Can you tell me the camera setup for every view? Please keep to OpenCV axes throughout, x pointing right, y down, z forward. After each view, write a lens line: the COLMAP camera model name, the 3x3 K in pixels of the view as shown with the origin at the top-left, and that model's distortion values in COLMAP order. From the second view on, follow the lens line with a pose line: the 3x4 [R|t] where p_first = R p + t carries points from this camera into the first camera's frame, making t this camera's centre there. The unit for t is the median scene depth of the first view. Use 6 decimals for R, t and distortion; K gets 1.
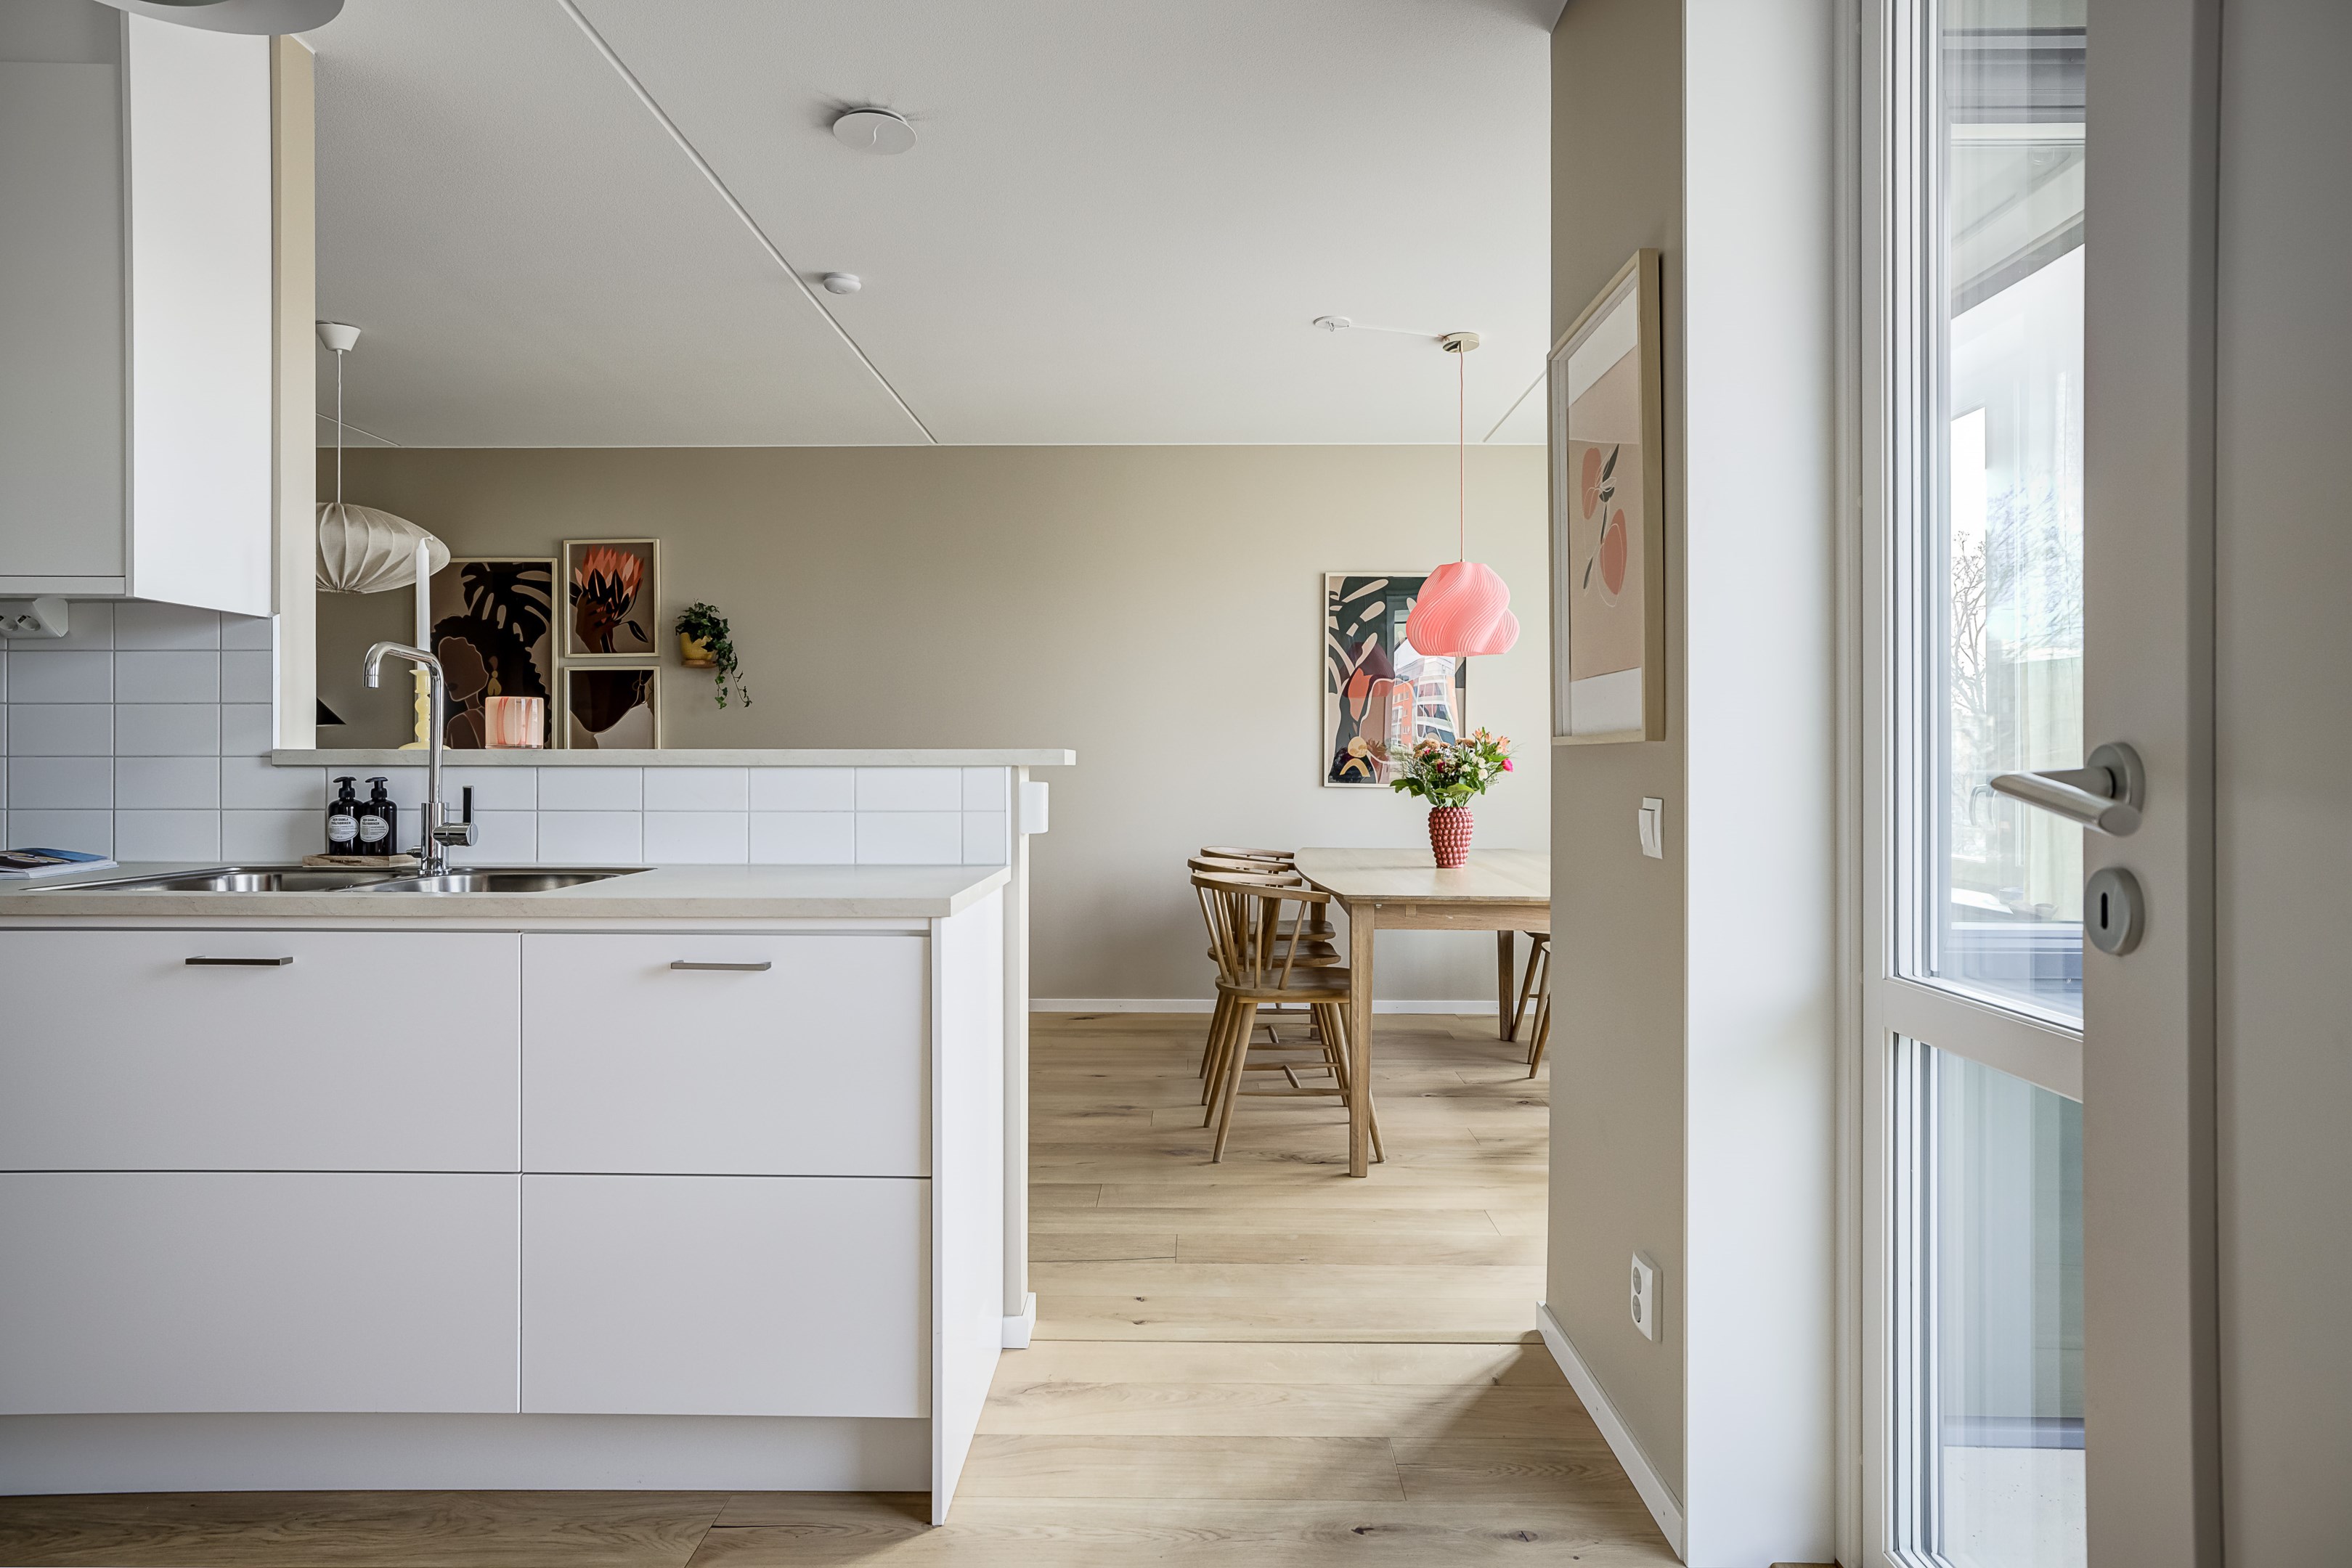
lens RADIAL K [[1382.6, 0, 1176.0], [0, 1382.6, 784.0], [0, 0, 1]] dist [0.000292, -0.000079]
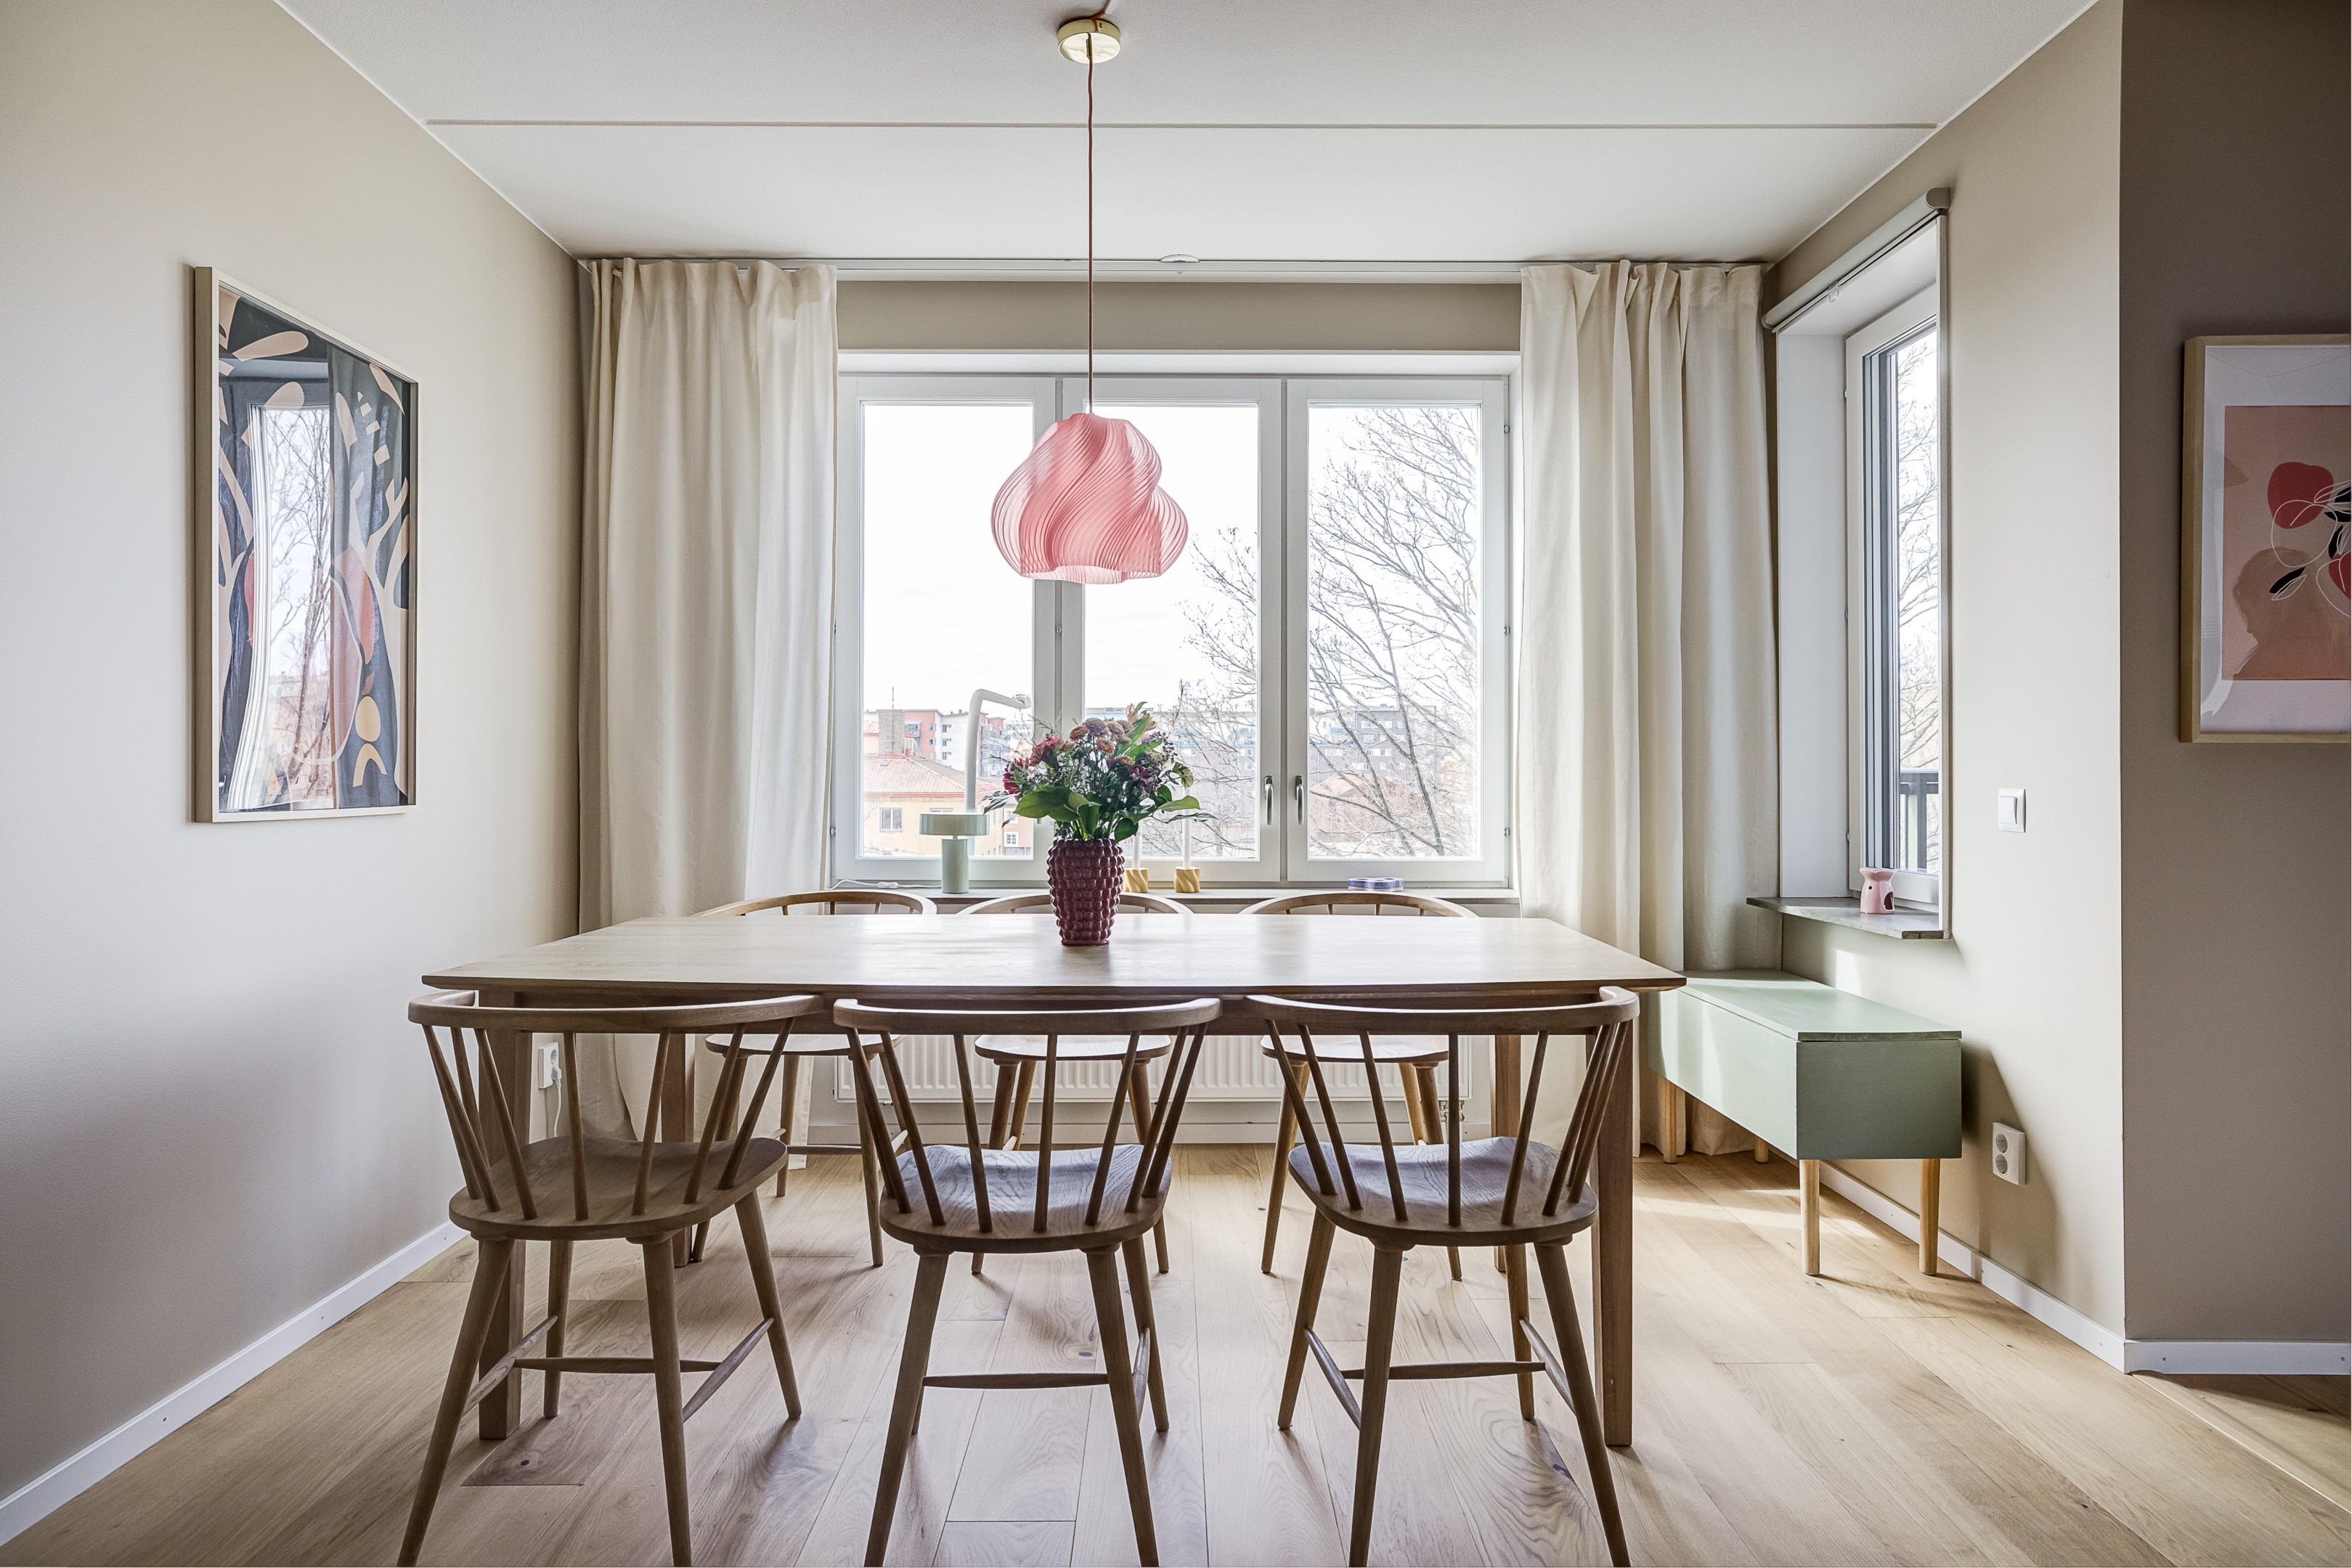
lens RADIAL K [[1382.6, 0, 1176.0], [0, 1382.6, 784.0], [0, 0, 1]] dist [0.000292, -0.000079]
pose [[-0.036277, -0.014284, 0.999240, -0.376815], [0.014699, 0.999782, 0.014825, -0.014792], [-0.999234, 0.015226, -0.036059, 0.981230]]
